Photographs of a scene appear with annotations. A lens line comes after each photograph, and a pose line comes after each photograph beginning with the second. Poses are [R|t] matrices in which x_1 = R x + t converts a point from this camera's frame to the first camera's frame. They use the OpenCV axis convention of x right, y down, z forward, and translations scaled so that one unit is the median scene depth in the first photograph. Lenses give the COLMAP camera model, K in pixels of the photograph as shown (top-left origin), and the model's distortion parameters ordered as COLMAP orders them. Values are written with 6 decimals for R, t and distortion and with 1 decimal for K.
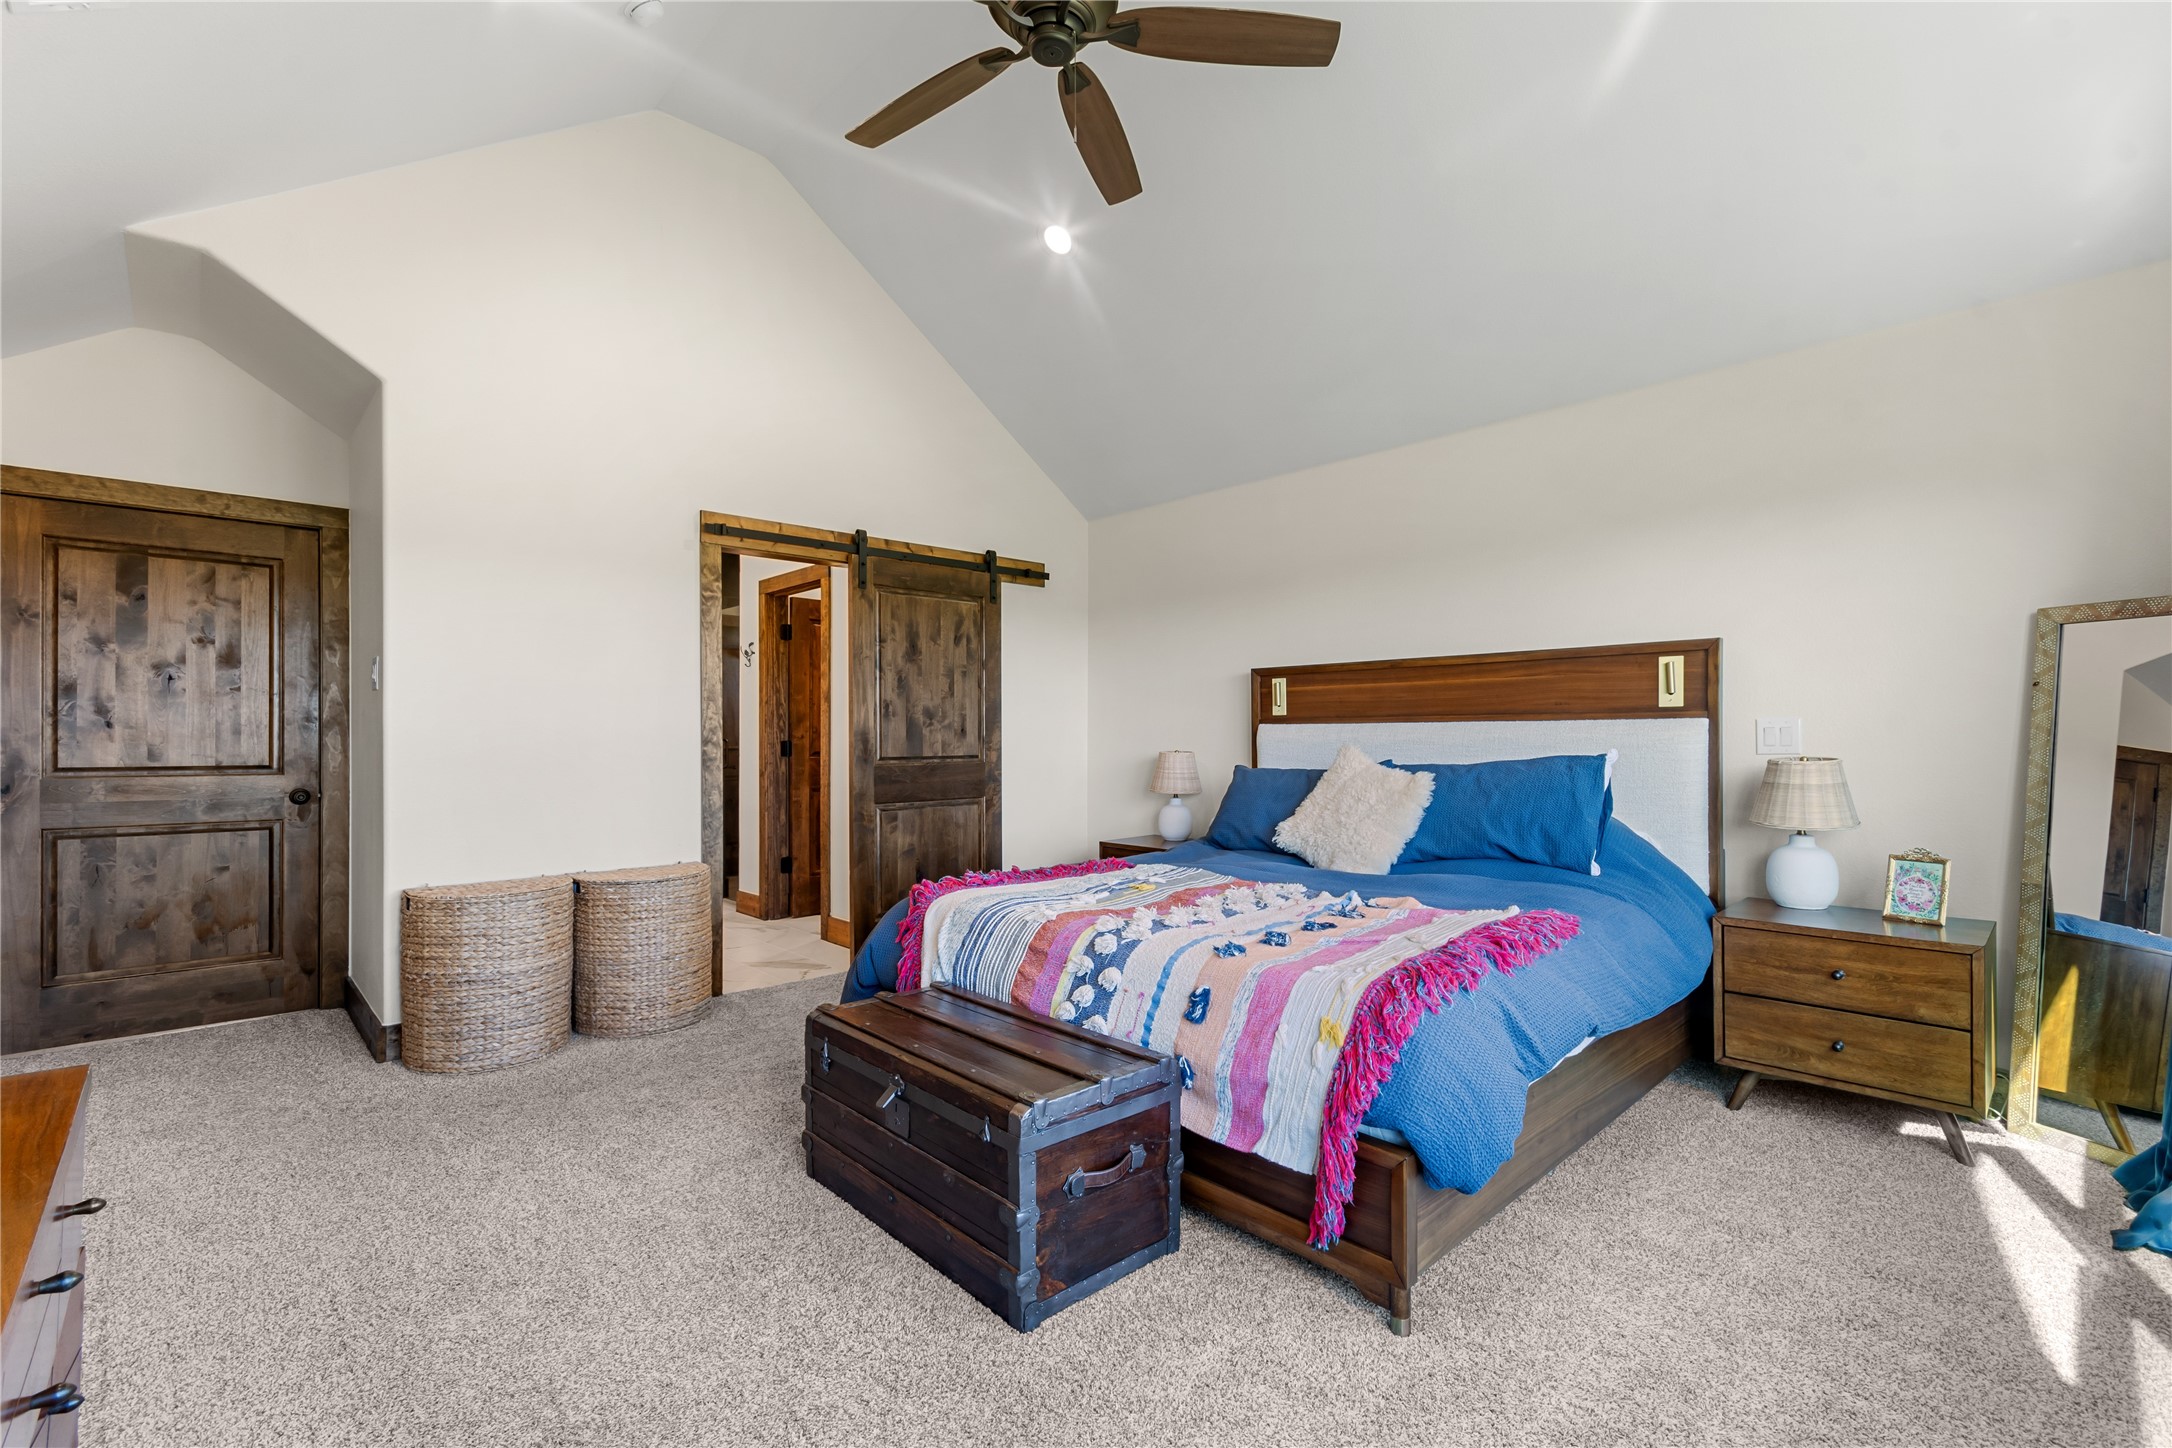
lens RADIAL K [[955.5, 0, 1097.3], [0, 955.5, 729.8], [0, 0, 1]] dist [0.001080, 0.000238]
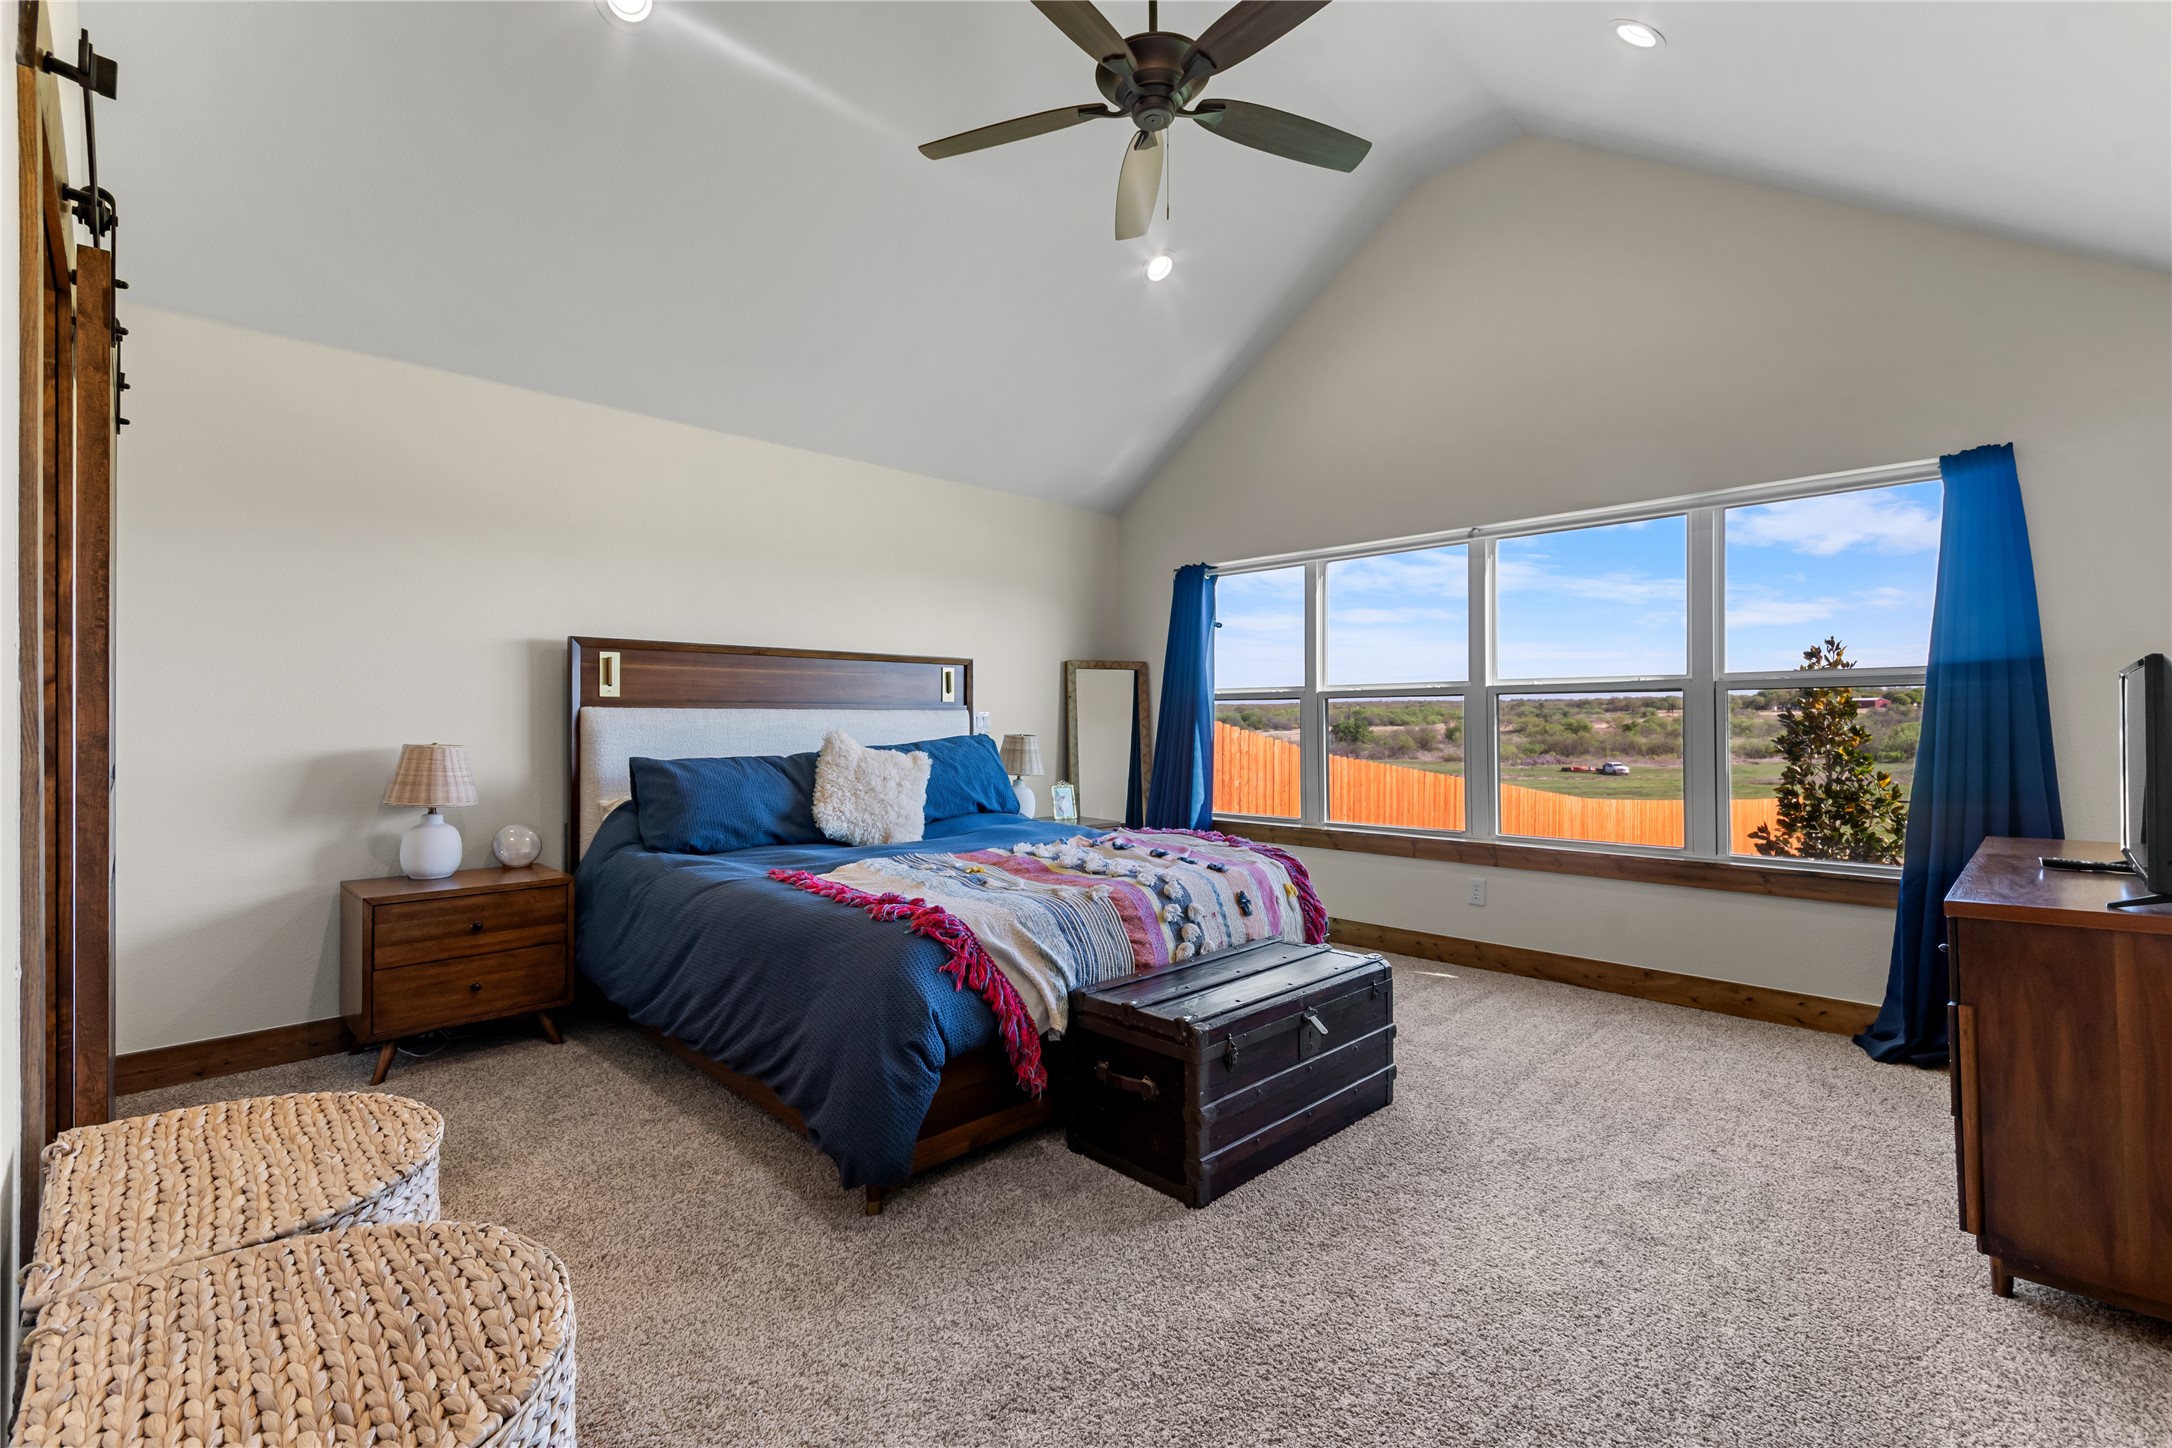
lens RADIAL K [[955.5, 0, 1072.9], [0, 955.5, 724.3], [0, 0, 1]] dist [0.001080, 0.000238]
pose [[-0.005412, 0.002864, 0.999981, -0.693588], [-0.005397, 0.999981, -0.002893, 0.009949], [-0.999971, -0.005412, -0.005396, 0.653639]]
